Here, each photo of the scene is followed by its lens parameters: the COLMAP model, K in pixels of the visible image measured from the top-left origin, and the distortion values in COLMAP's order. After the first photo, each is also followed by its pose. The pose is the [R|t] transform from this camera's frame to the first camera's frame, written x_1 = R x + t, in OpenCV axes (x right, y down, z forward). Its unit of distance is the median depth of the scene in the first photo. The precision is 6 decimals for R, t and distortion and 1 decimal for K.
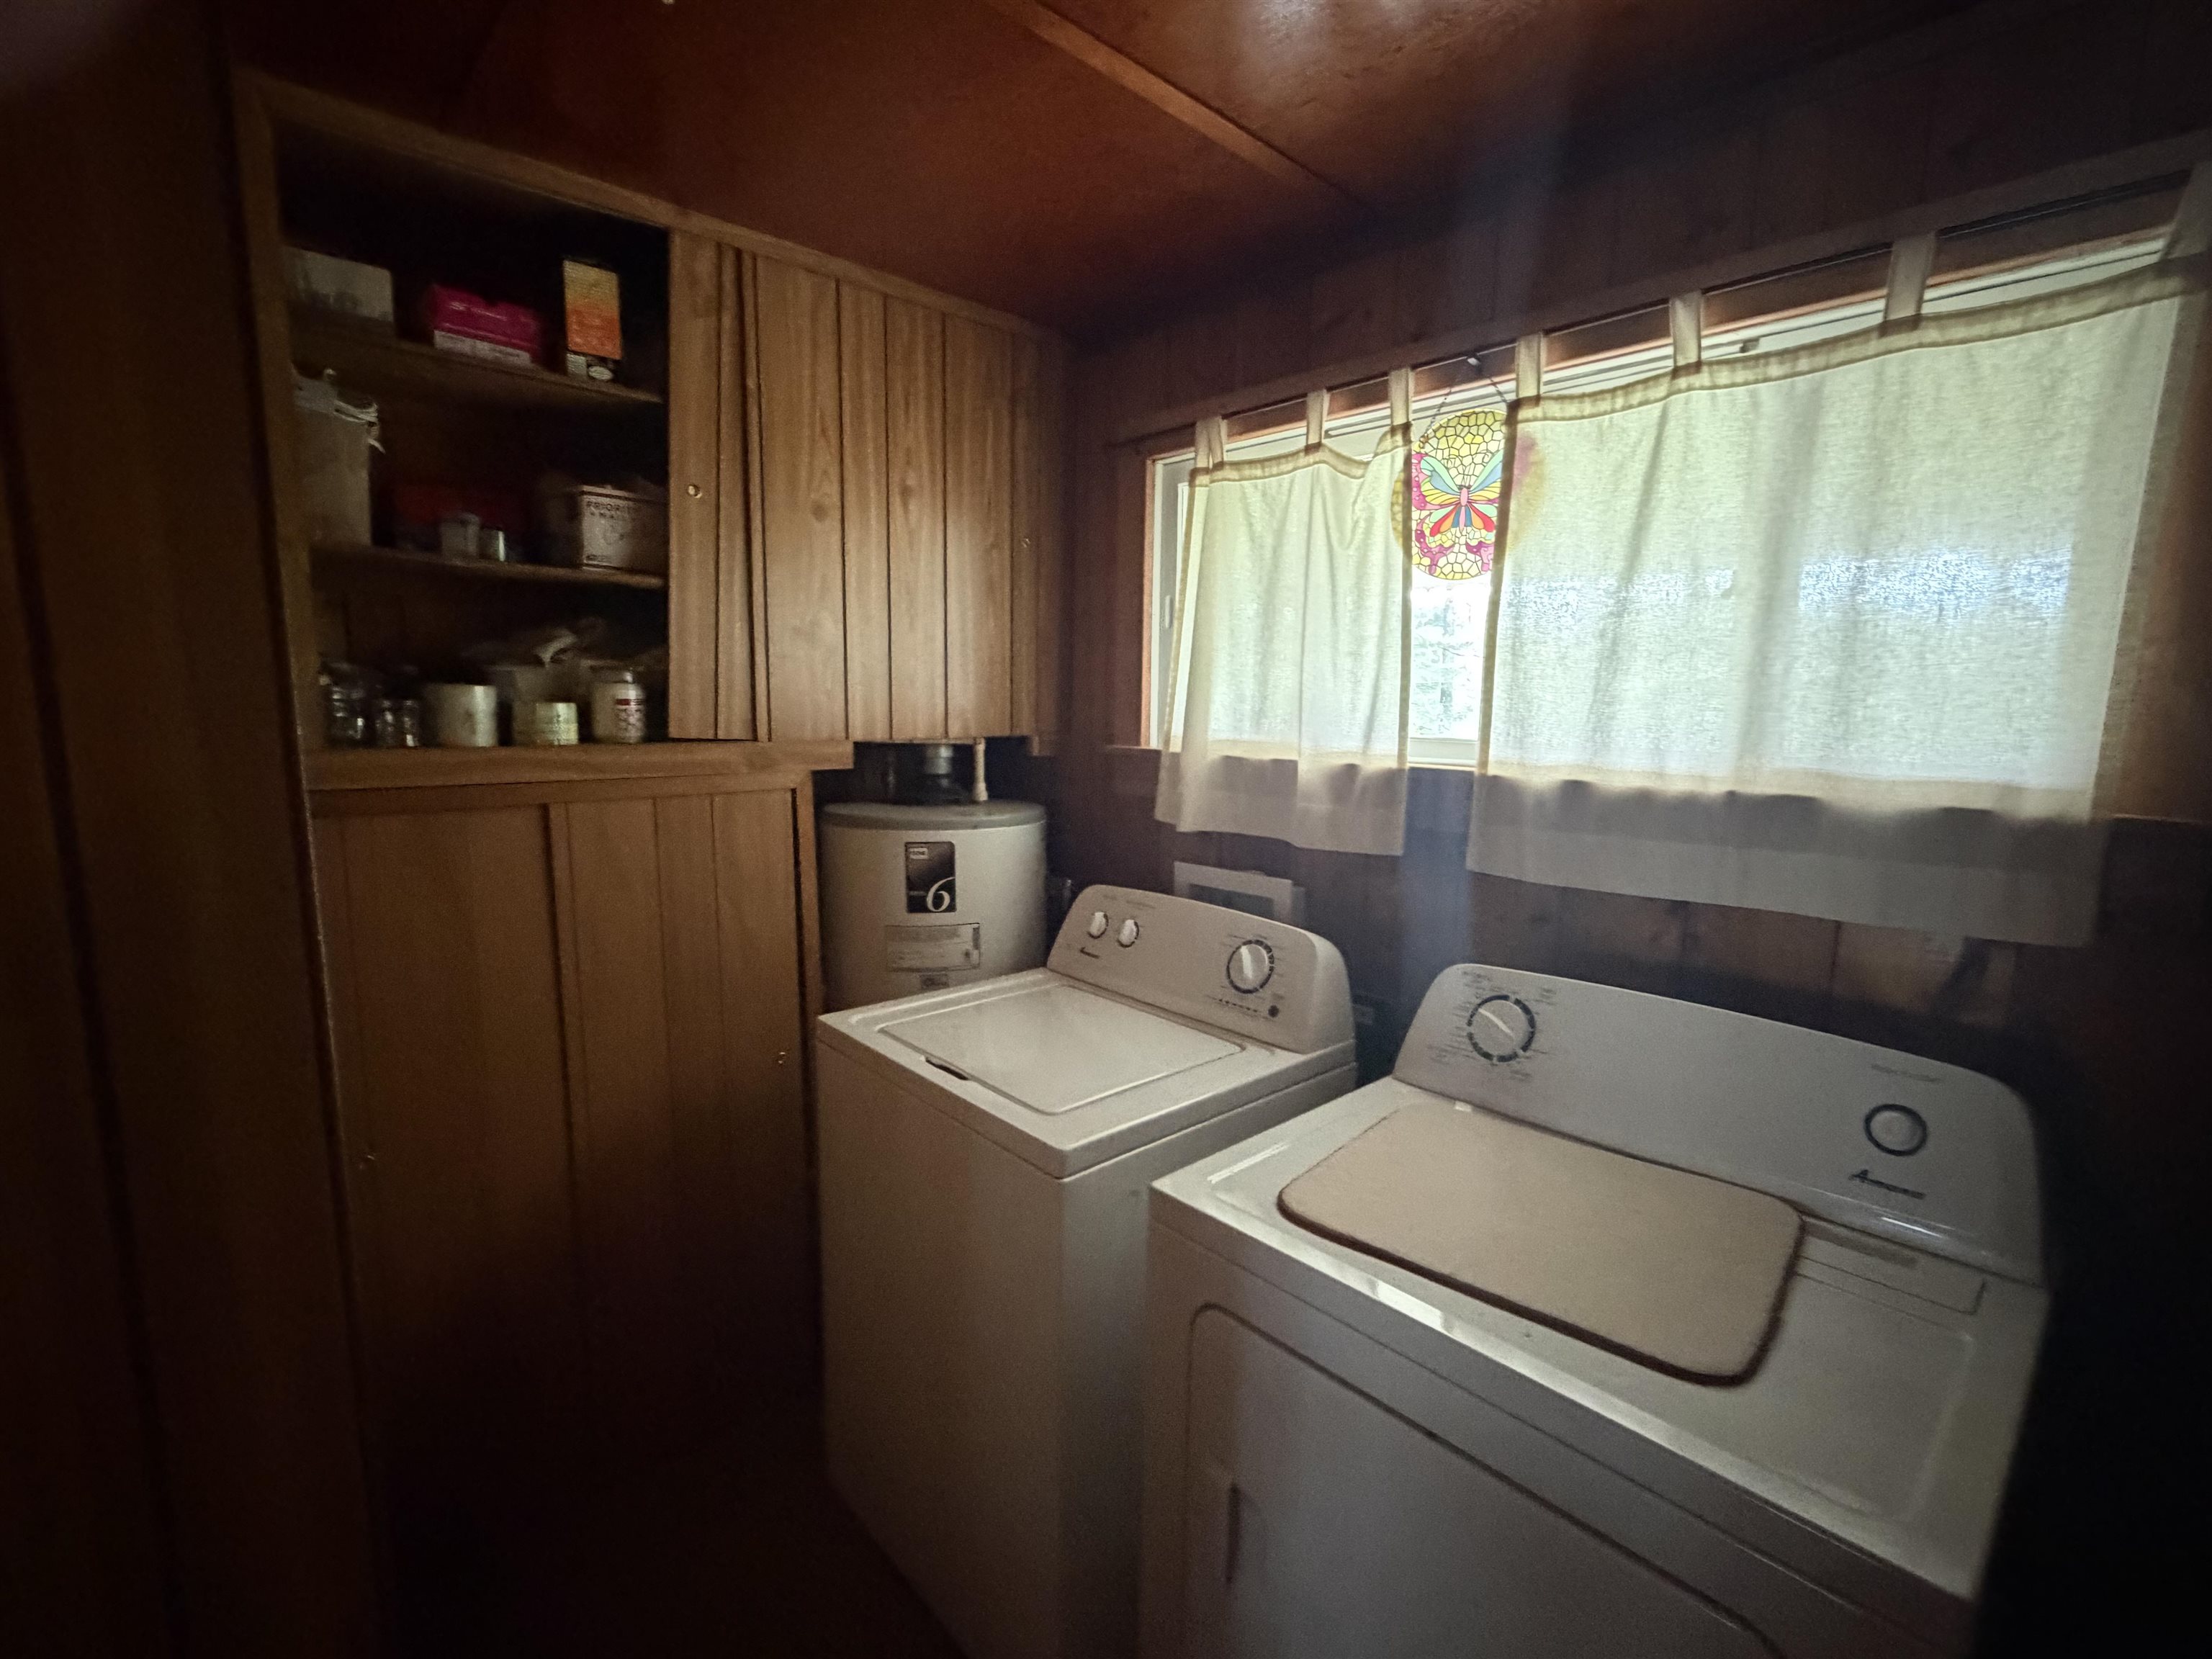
lens RADIAL K [[999.1, 0, 1102.0], [0, 999.1, 828.4], [0, 0, 1]] dist [0.001394, -0.000031]
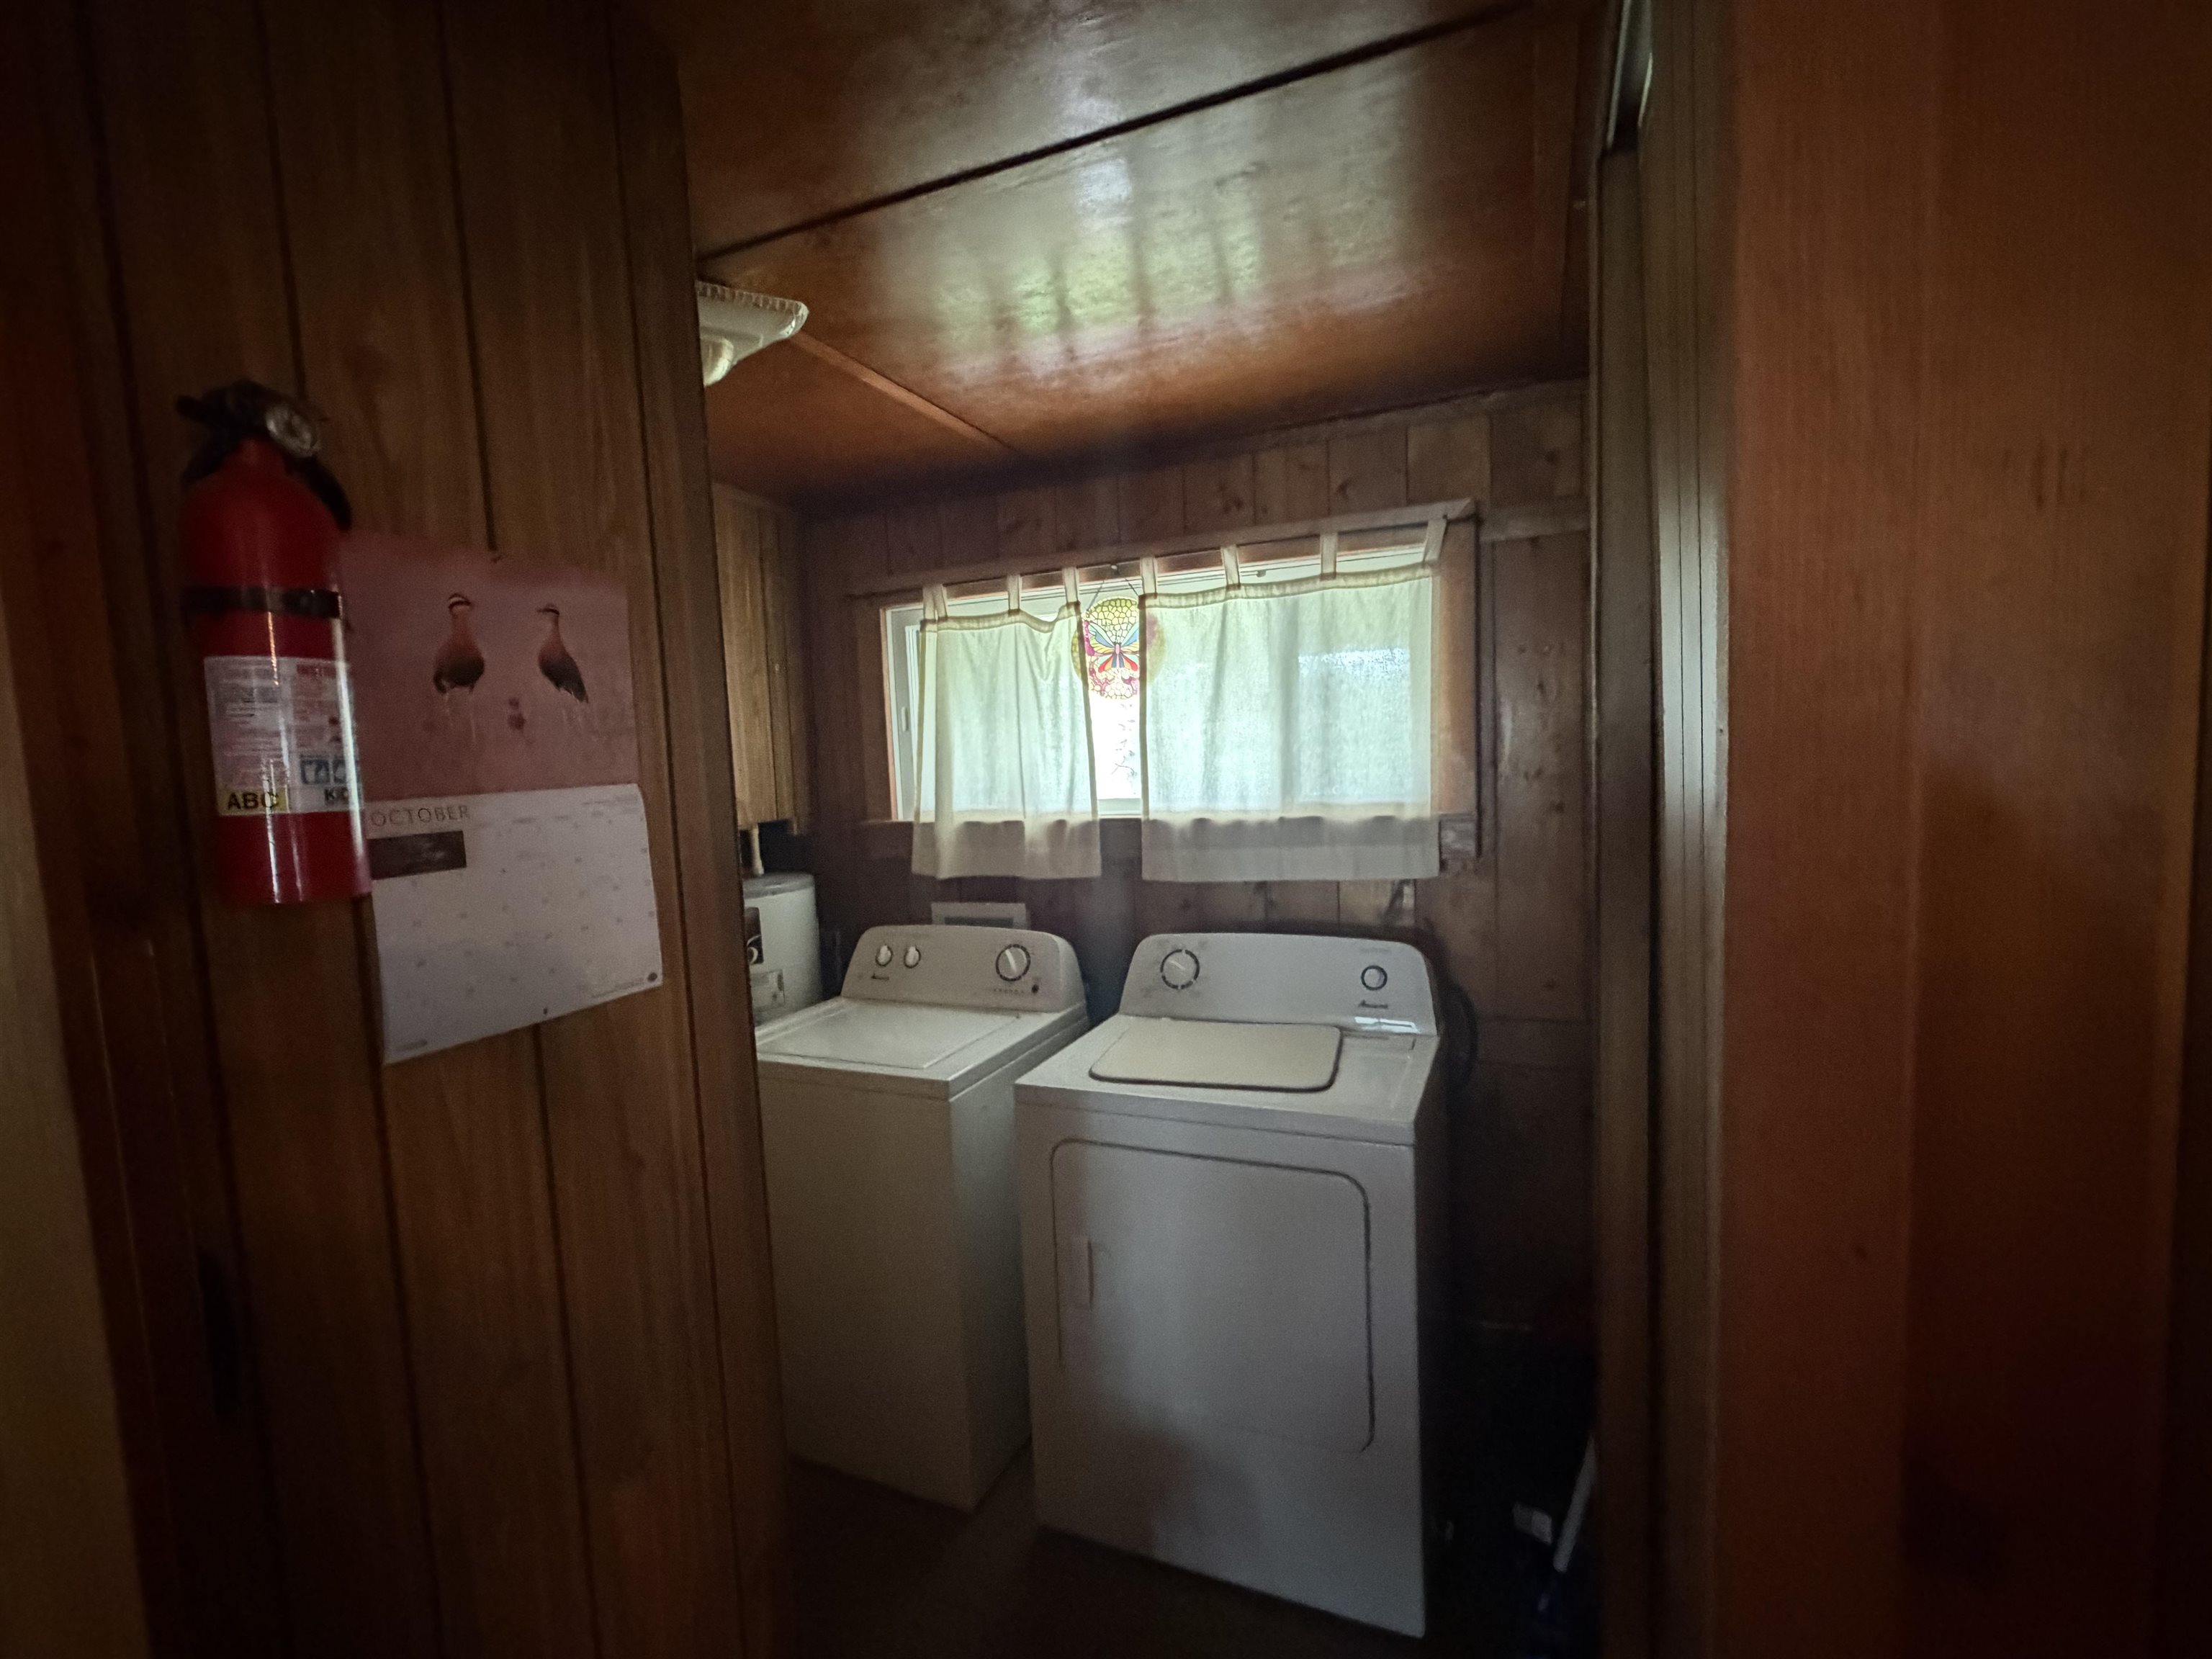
lens RADIAL K [[999.1, 0, 1107.4], [0, 999.1, 836.5], [0, 0, 1]] dist [0.001394, -0.000031]
pose [[0.907514, -0.084384, 0.411457, -0.349738], [0.108473, 0.993465, -0.035504, 0.024211], [-0.405772, 0.076852, 0.910737, -0.447764]]
